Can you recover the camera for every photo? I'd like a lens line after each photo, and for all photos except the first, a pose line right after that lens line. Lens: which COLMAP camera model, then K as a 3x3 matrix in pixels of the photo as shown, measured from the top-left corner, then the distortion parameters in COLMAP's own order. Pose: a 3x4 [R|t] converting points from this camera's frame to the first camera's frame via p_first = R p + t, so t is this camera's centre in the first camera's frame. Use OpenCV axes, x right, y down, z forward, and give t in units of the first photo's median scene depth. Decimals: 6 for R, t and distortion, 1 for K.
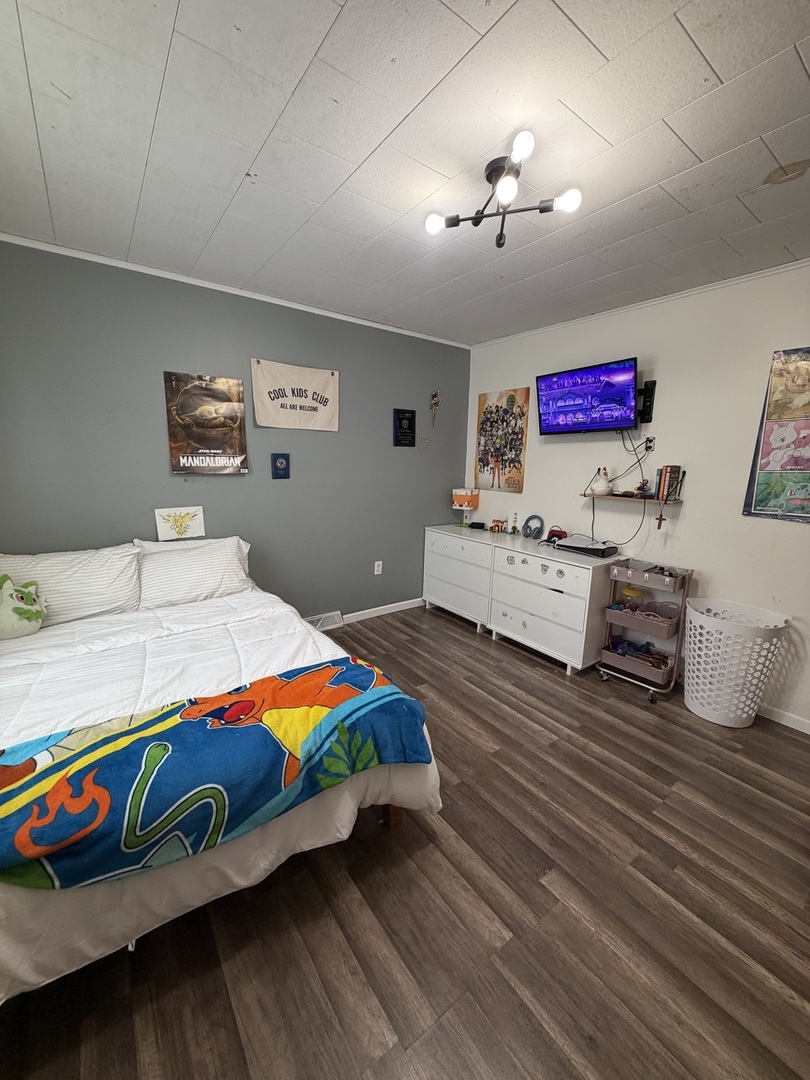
lens RADIAL K [[430.3, 0, 414.1], [0, 430.3, 541.6], [0, 0, 1]] dist [-0.001124, 0.000554]
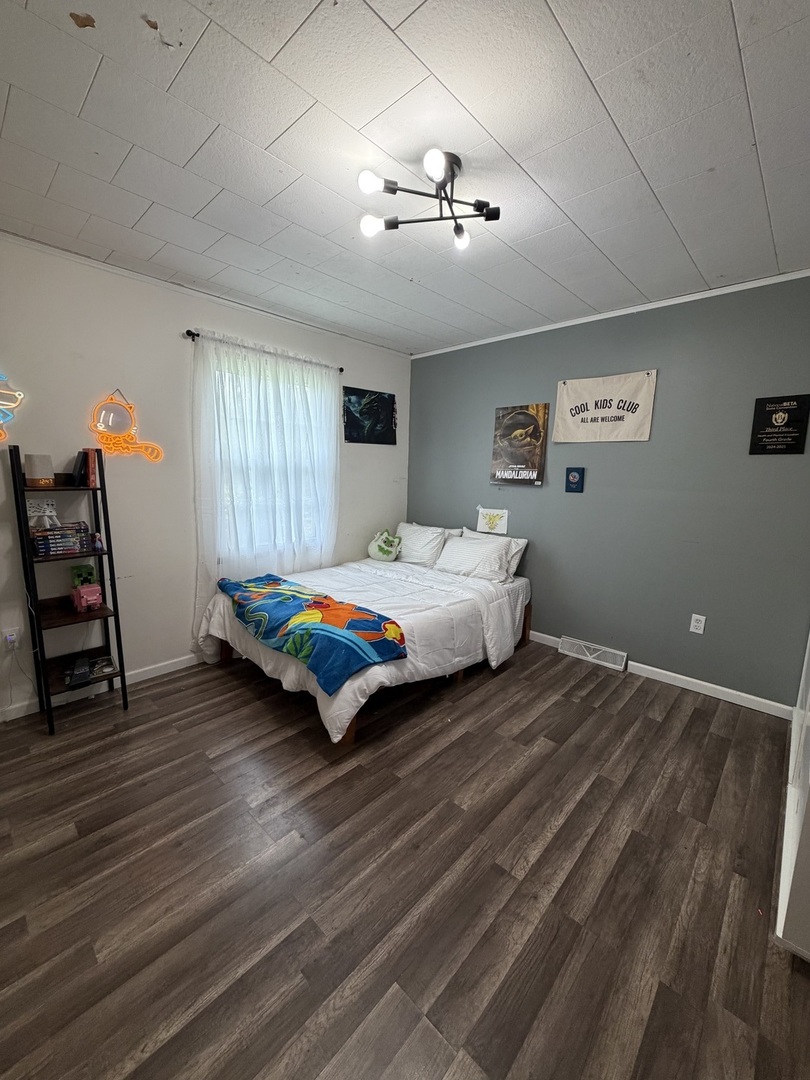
lens RADIAL K [[430.3, 0, 395.1], [0, 430.3, 541.3], [0, 0, 1]] dist [-0.001124, 0.000554]
pose [[0.164380, 0.144066, -0.975820, 0.713274], [-0.205619, 0.972549, 0.108946, -0.066502], [0.964728, 0.182739, 0.189490, 0.485498]]
